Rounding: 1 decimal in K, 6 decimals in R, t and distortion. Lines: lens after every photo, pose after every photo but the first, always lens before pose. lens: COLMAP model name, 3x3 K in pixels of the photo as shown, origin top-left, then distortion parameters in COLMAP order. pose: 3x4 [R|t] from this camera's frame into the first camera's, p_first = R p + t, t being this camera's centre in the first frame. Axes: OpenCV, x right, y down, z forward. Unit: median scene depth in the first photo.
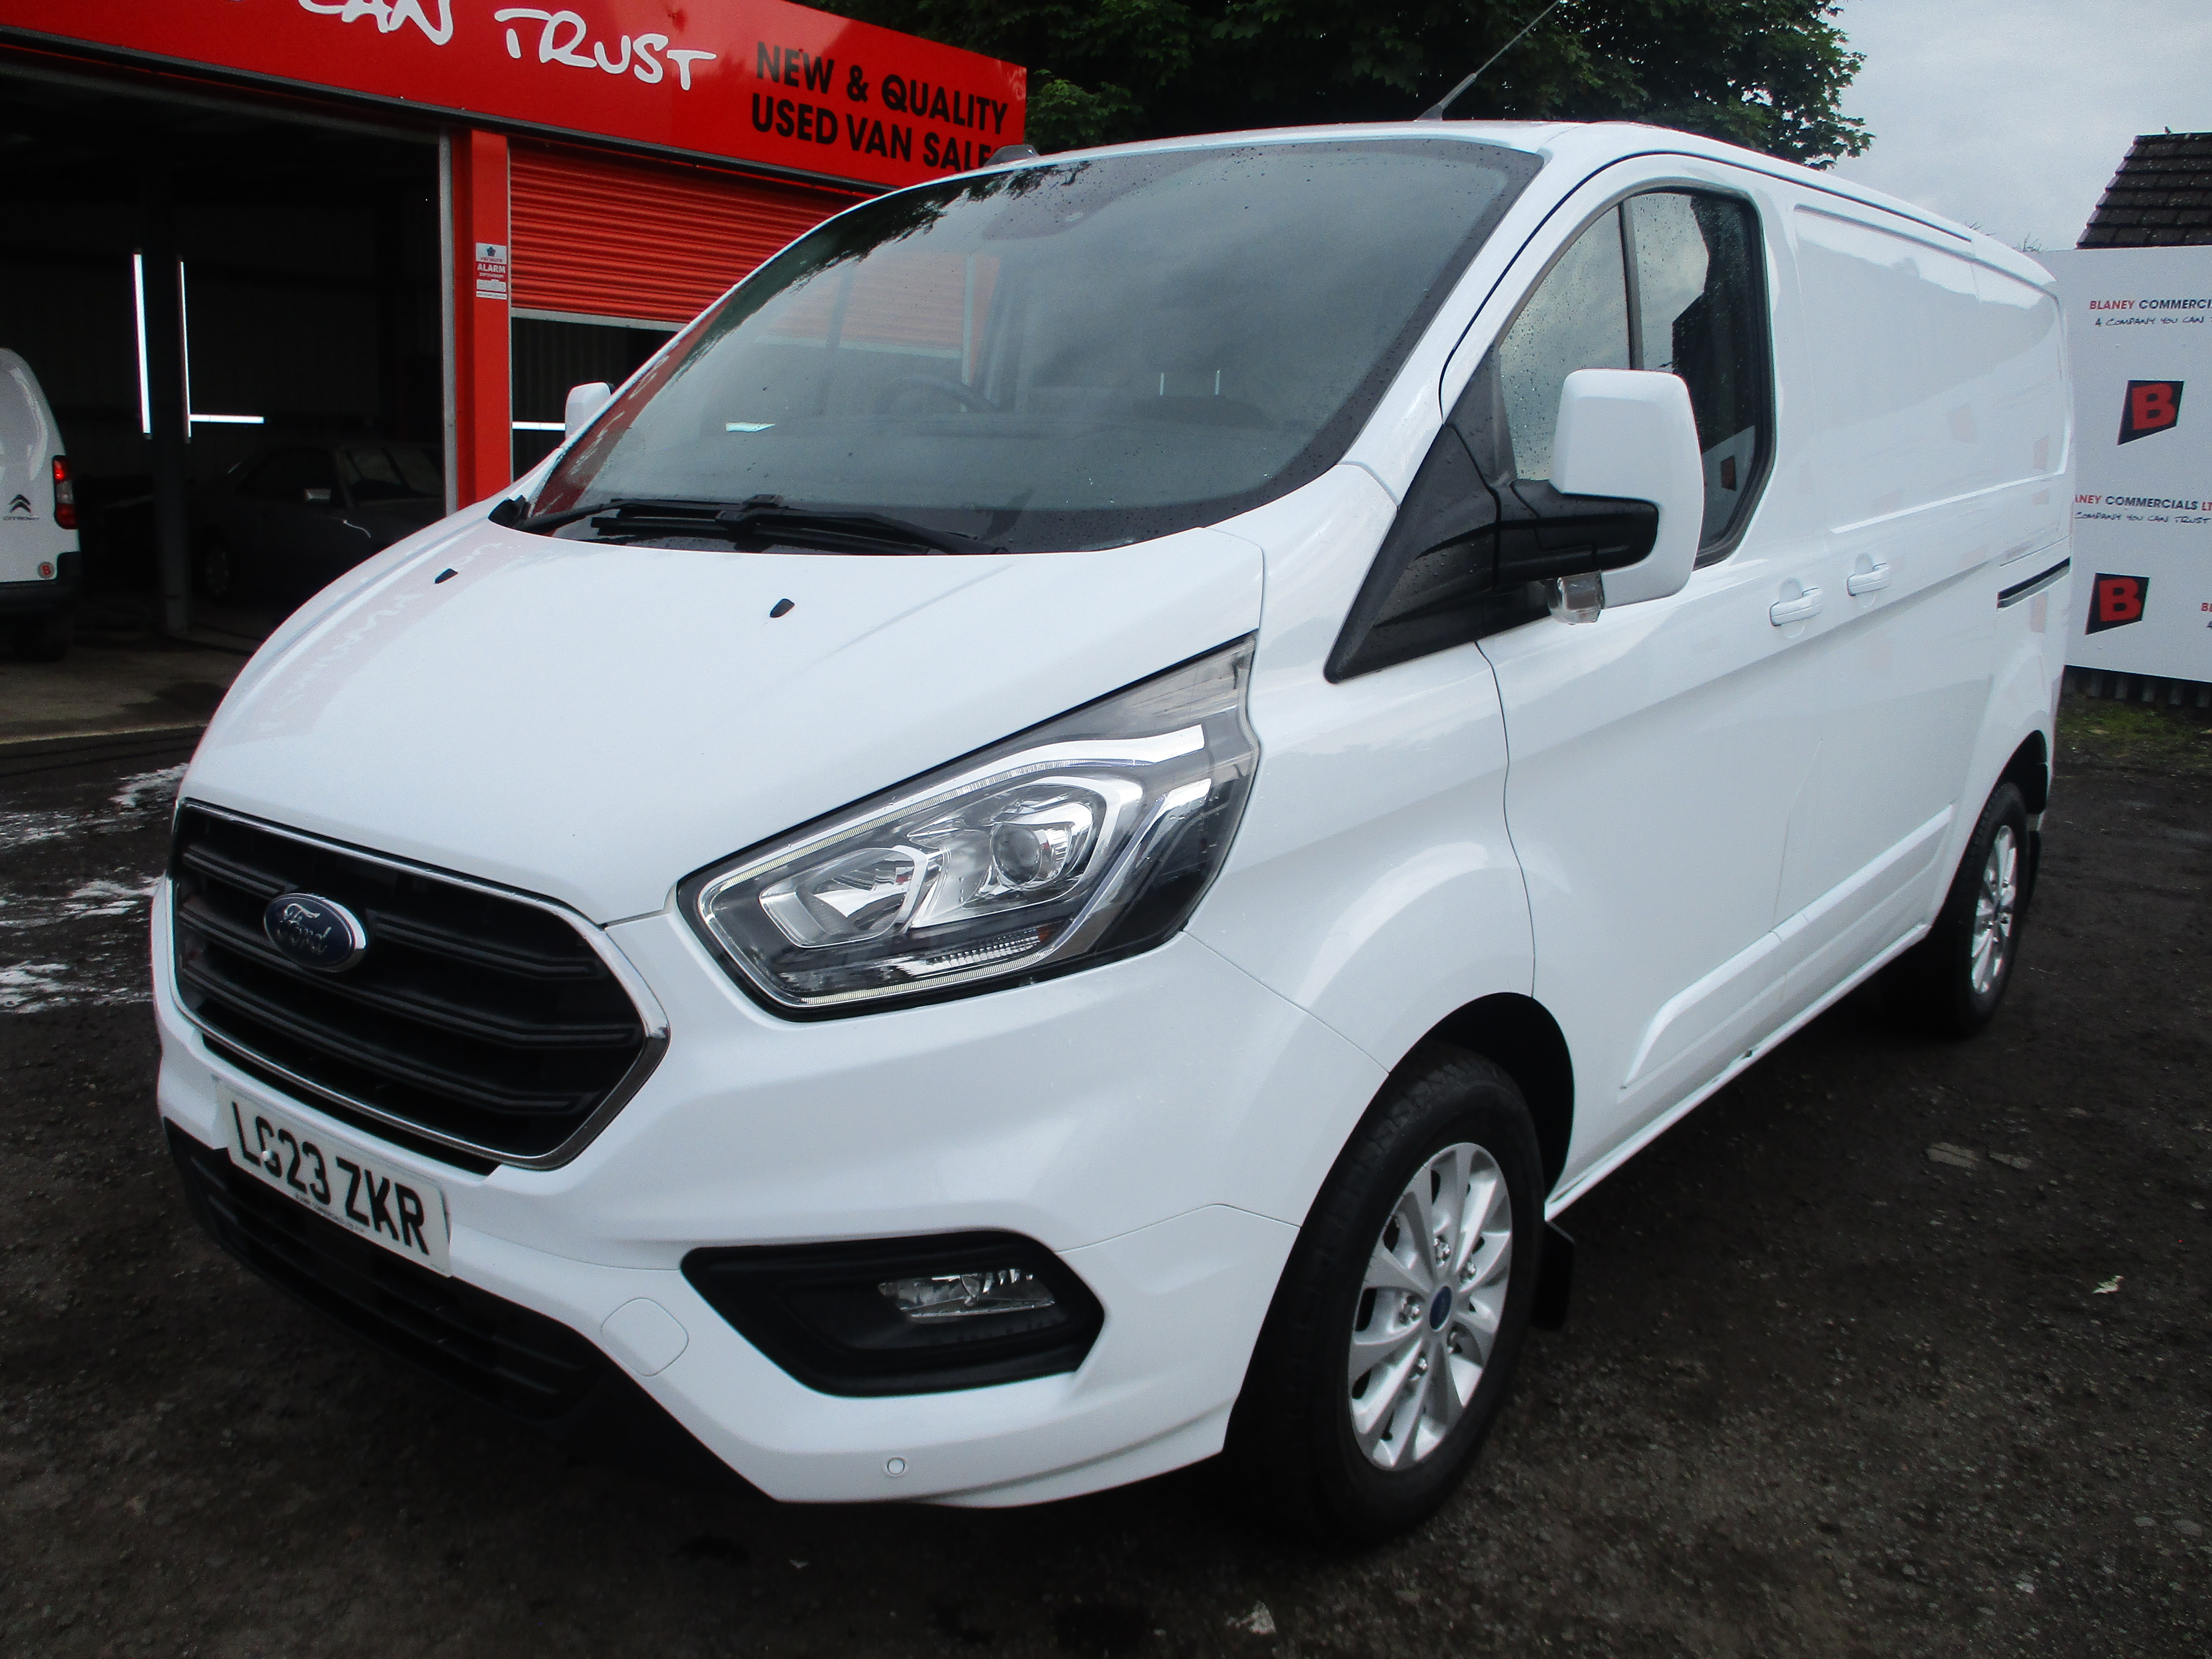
lens RADIAL K [[1809.4, 0, 1106.0], [0, 1809.4, 829.5], [0, 0, 1]] dist [0.005941, 0.004415]
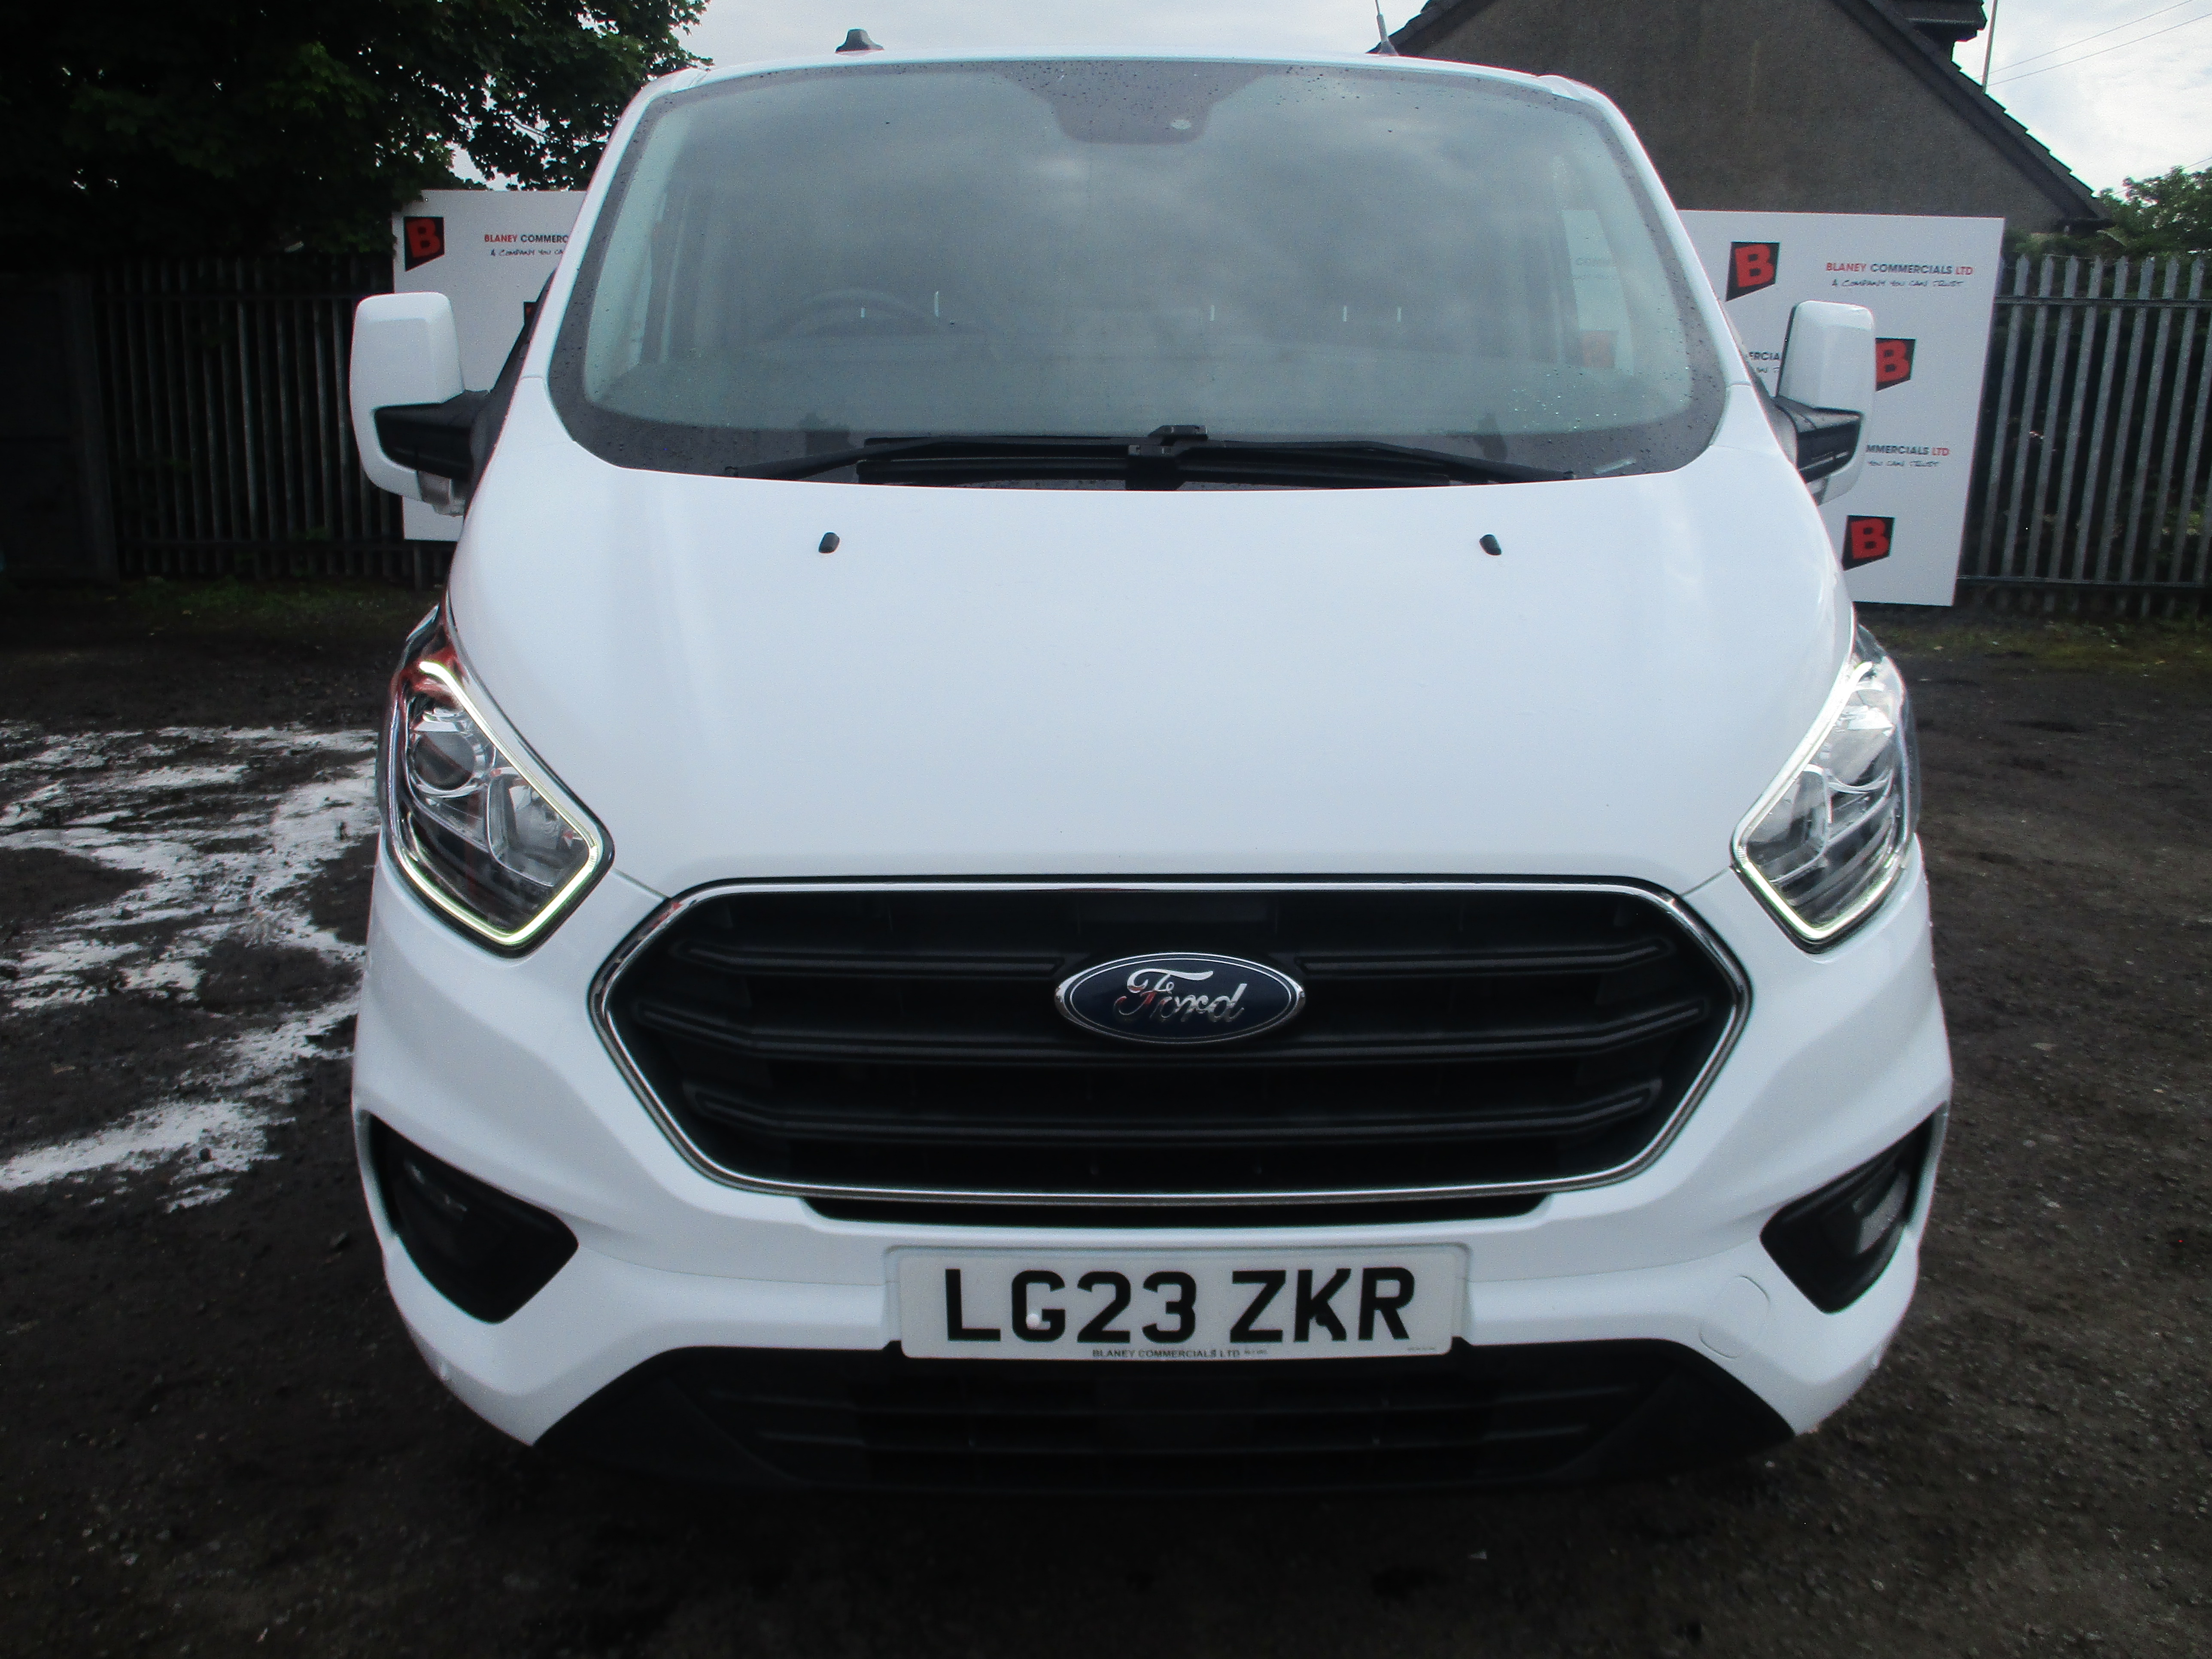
lens RADIAL K [[1809.4, 0, 1106.0], [0, 1809.4, 829.5], [0, 0, 1]] dist [0.005941, 0.004415]
pose [[0.754177, -0.156666, 0.637709, -0.877911], [0.136026, 0.987332, 0.081688, -0.076055], [-0.642428, 0.025138, 0.765934, 0.398691]]
